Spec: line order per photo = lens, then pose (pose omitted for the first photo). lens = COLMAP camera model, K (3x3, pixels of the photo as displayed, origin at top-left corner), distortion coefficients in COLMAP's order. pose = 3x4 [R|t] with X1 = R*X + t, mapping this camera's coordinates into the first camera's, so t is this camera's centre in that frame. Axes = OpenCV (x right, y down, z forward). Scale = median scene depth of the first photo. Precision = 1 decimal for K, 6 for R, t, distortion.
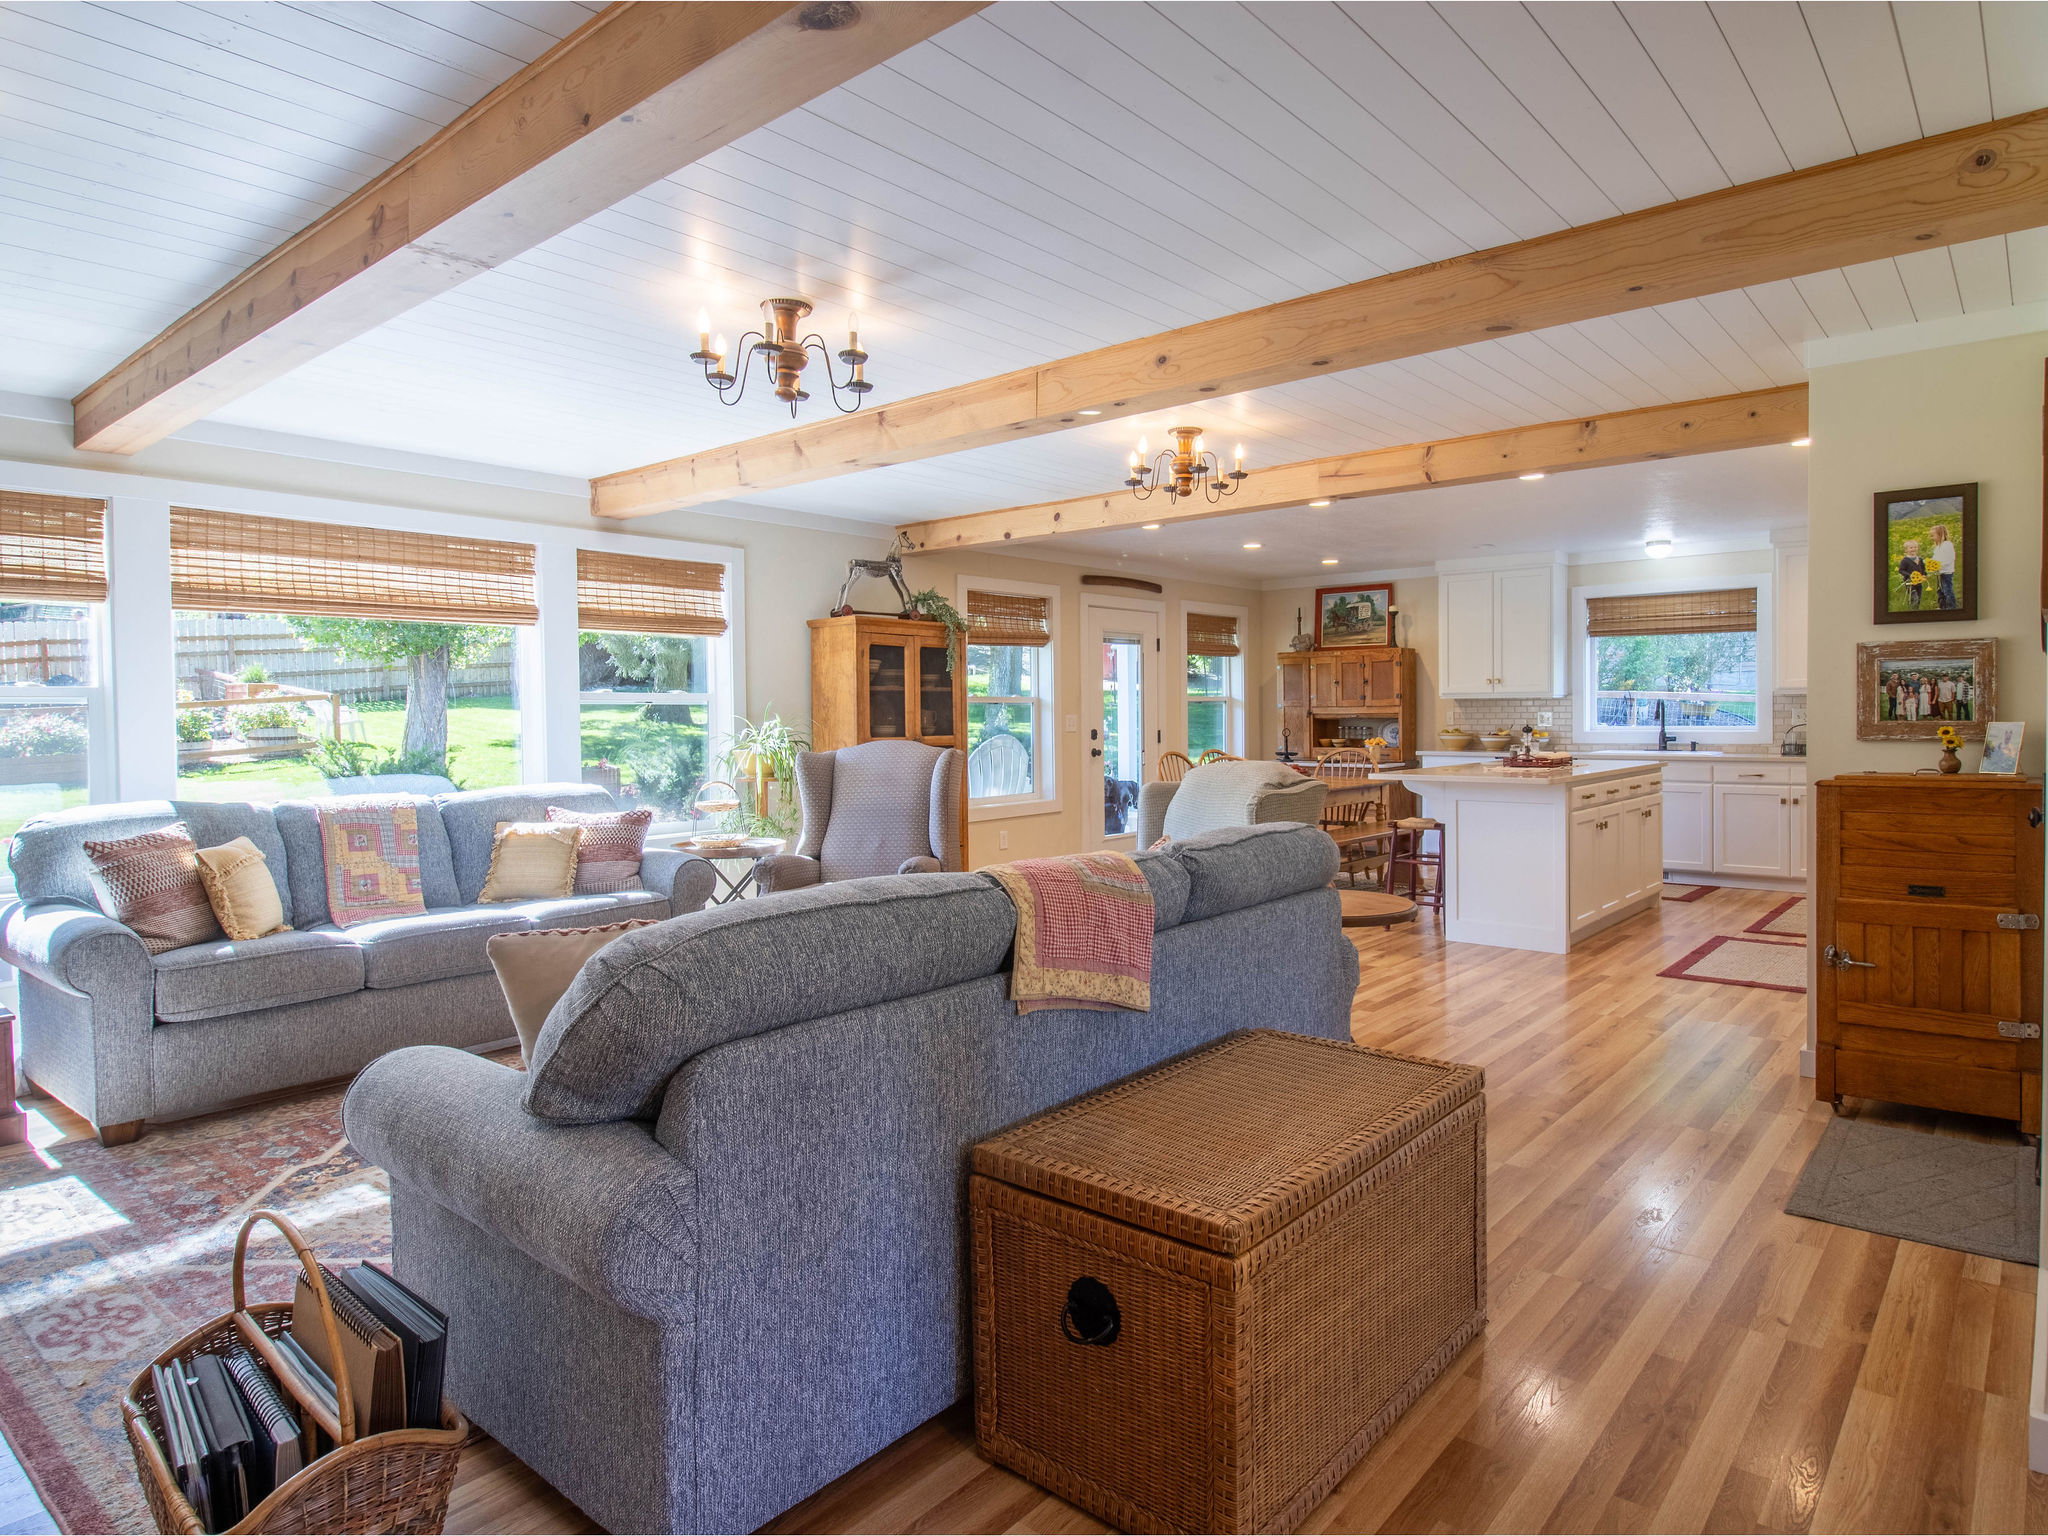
lens RADIAL K [[1211.8, 0, 1070.2], [0, 1211.8, 735.5], [0, 0, 1]] dist [0.007001, -0.015078]
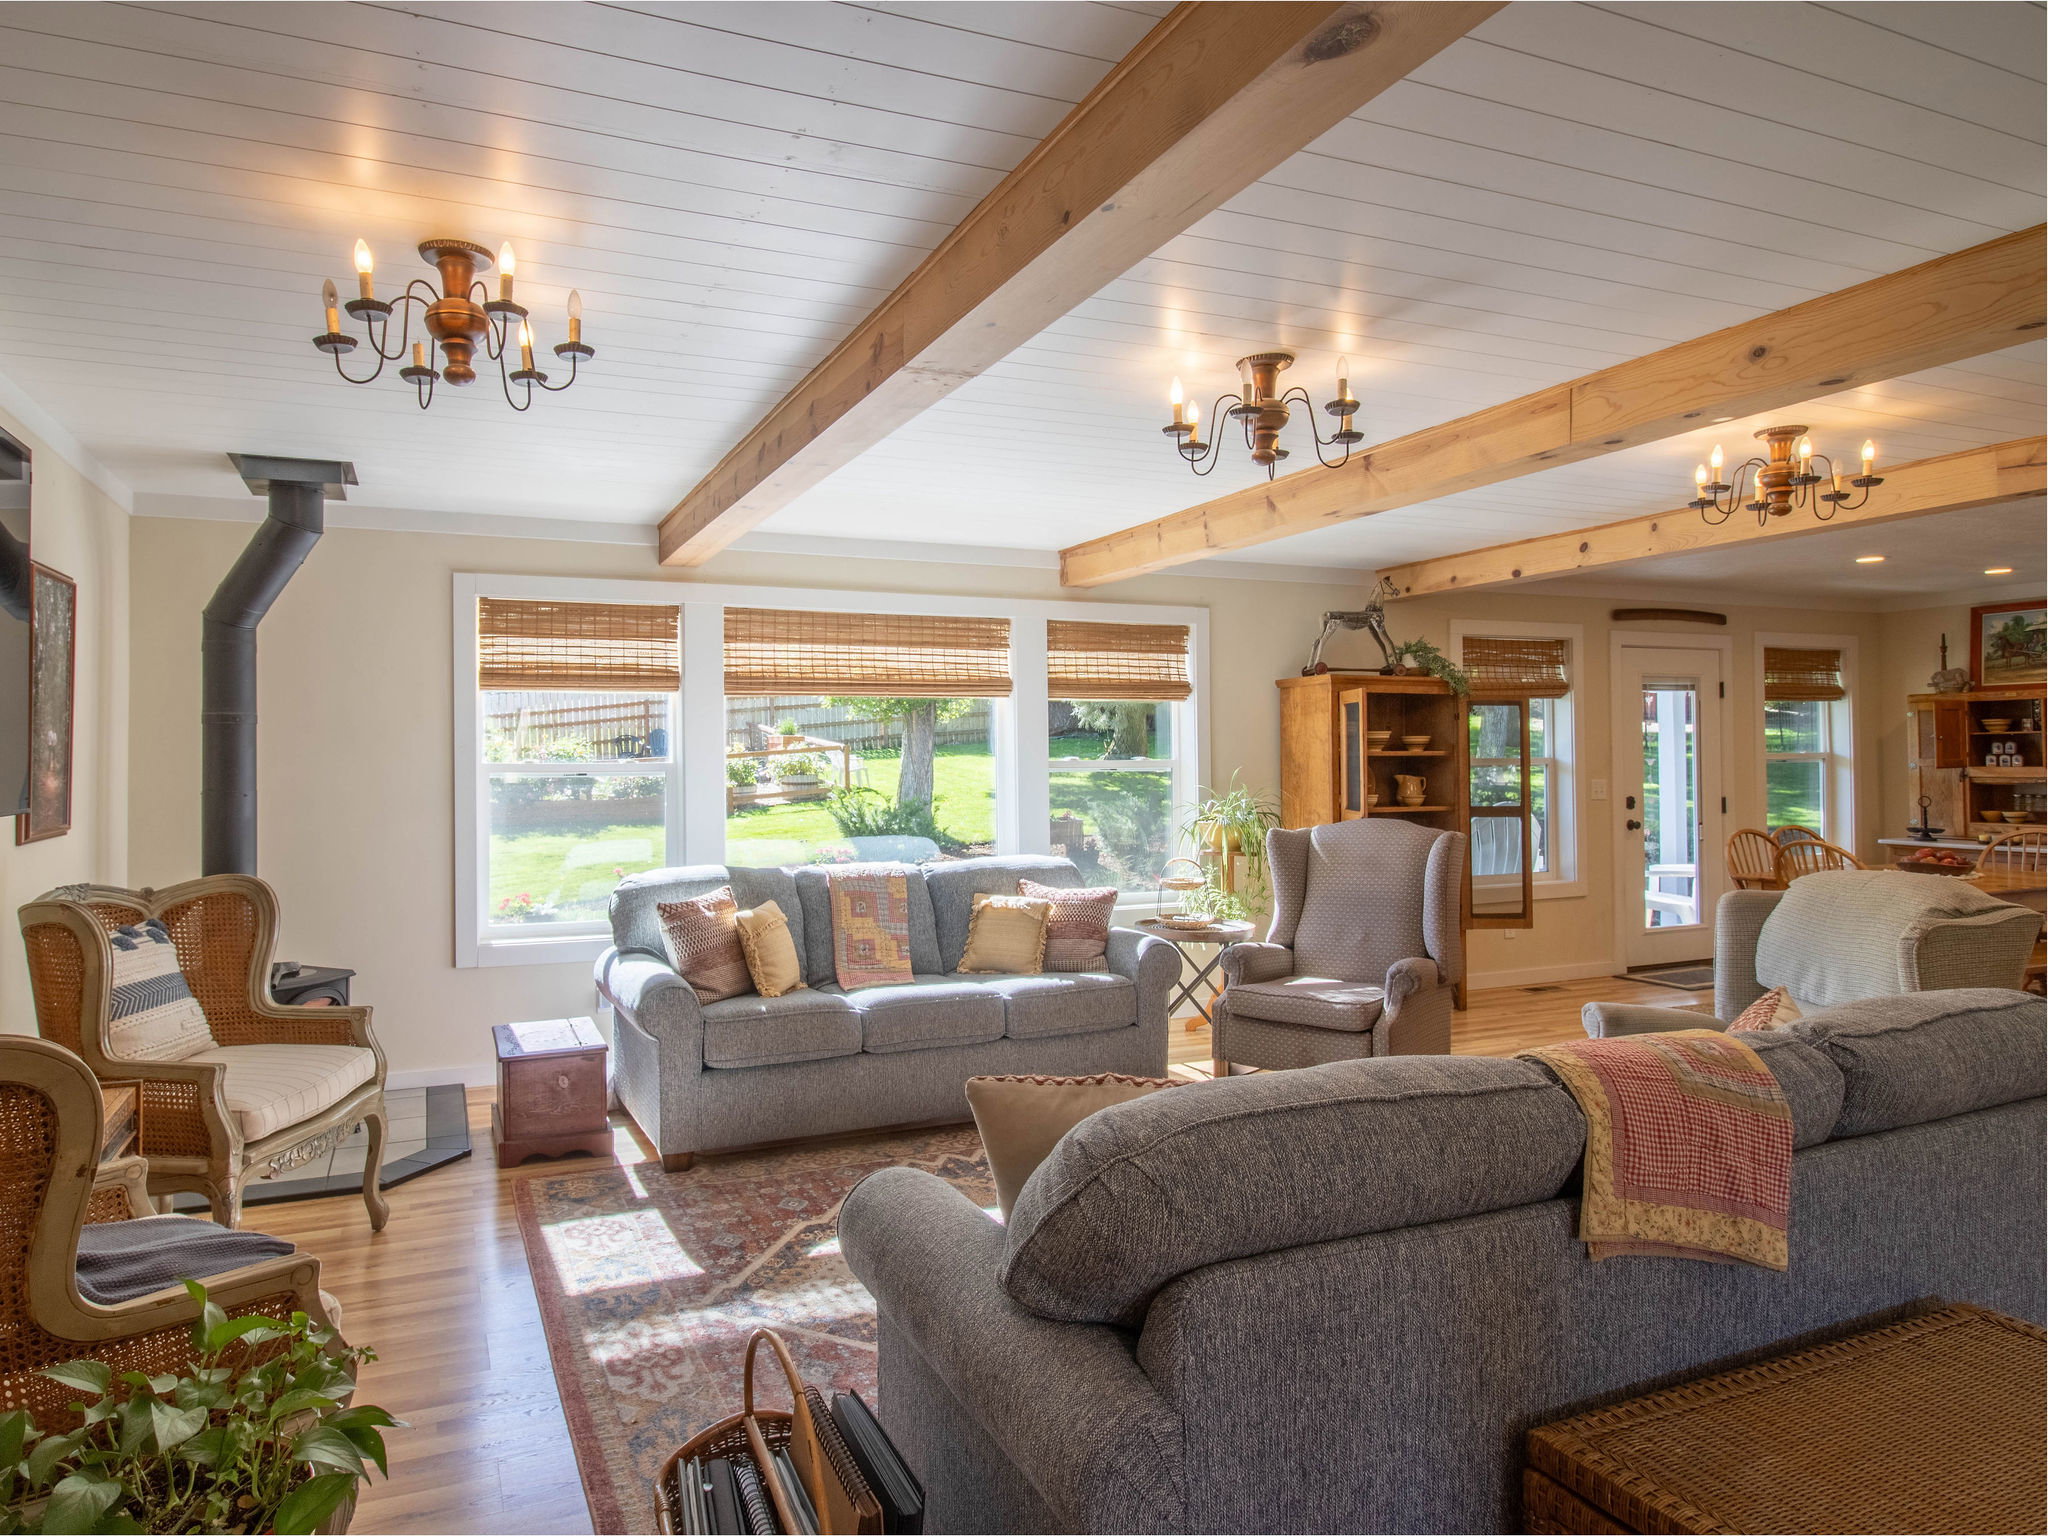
lens RADIAL K [[1211.8, 0, 881.4], [0, 1211.8, 743.9], [0, 0, 1]] dist [0.007001, -0.015078]
pose [[0.868974, 0.001123, -0.494857, -0.033185], [-0.010236, 0.999824, -0.015706, -0.049051], [0.494752, 0.018713, 0.868833, 0.065927]]
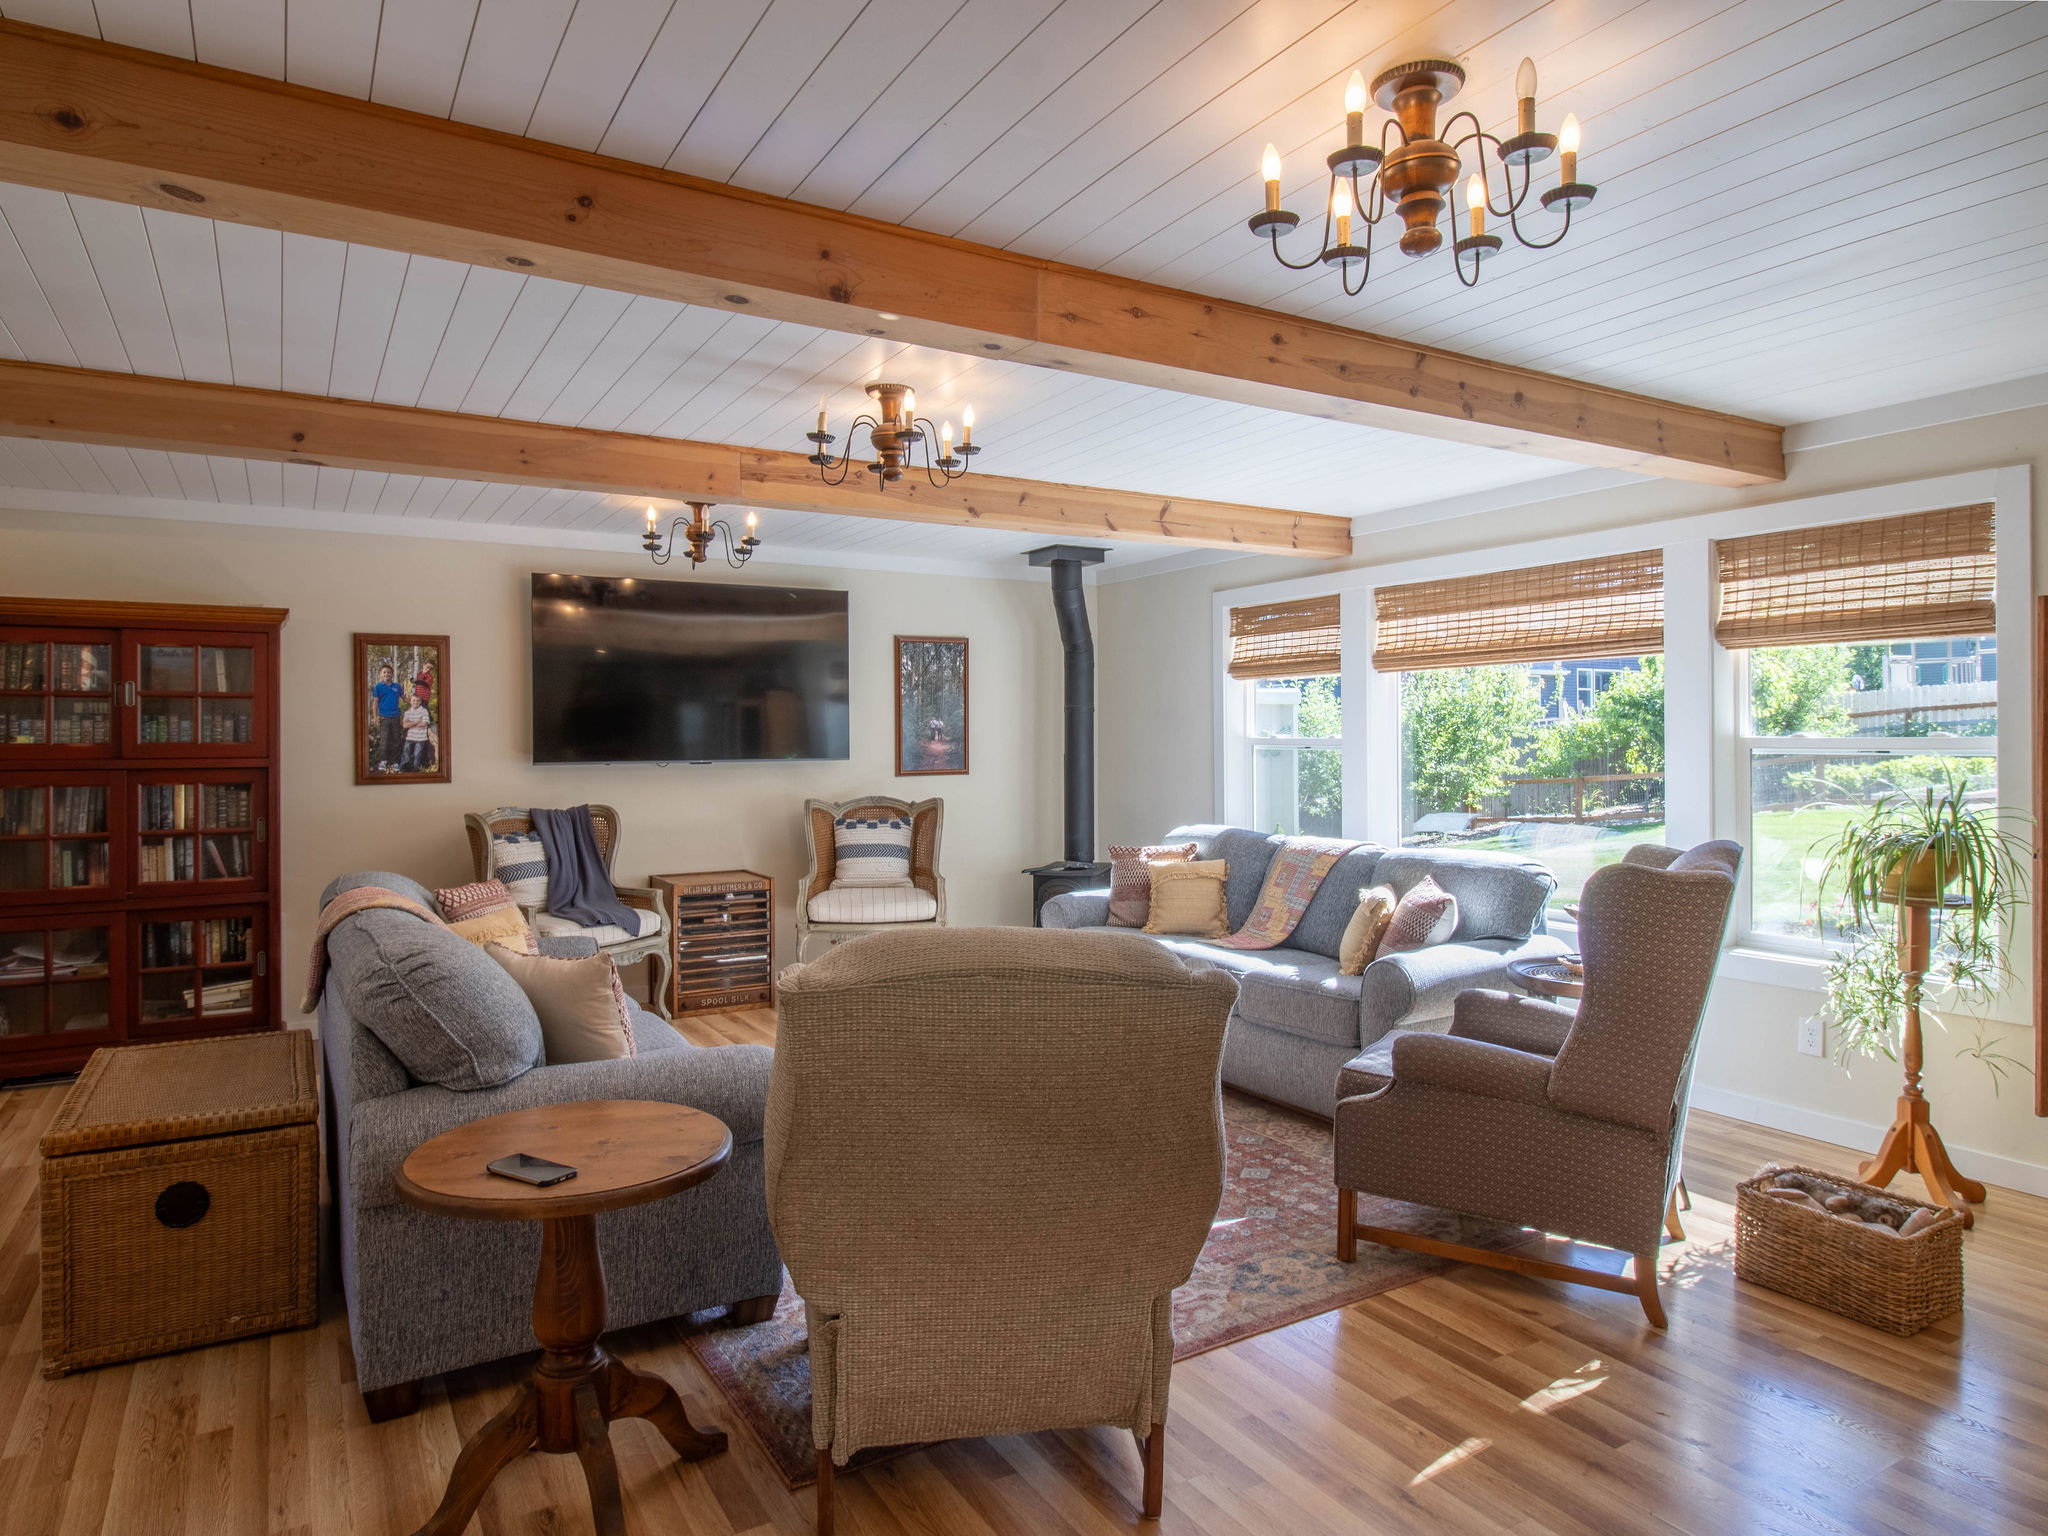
lens RADIAL K [[1211.8, 0, 1025.2], [0, 1211.8, 739.3], [0, 0, 1]] dist [0.007001, -0.015078]
pose [[-0.320847, 0.011107, -0.947066, 0.640385], [-0.007672, 0.999868, 0.014325, -0.064783], [0.947100, 0.011862, -0.320719, 1.296537]]
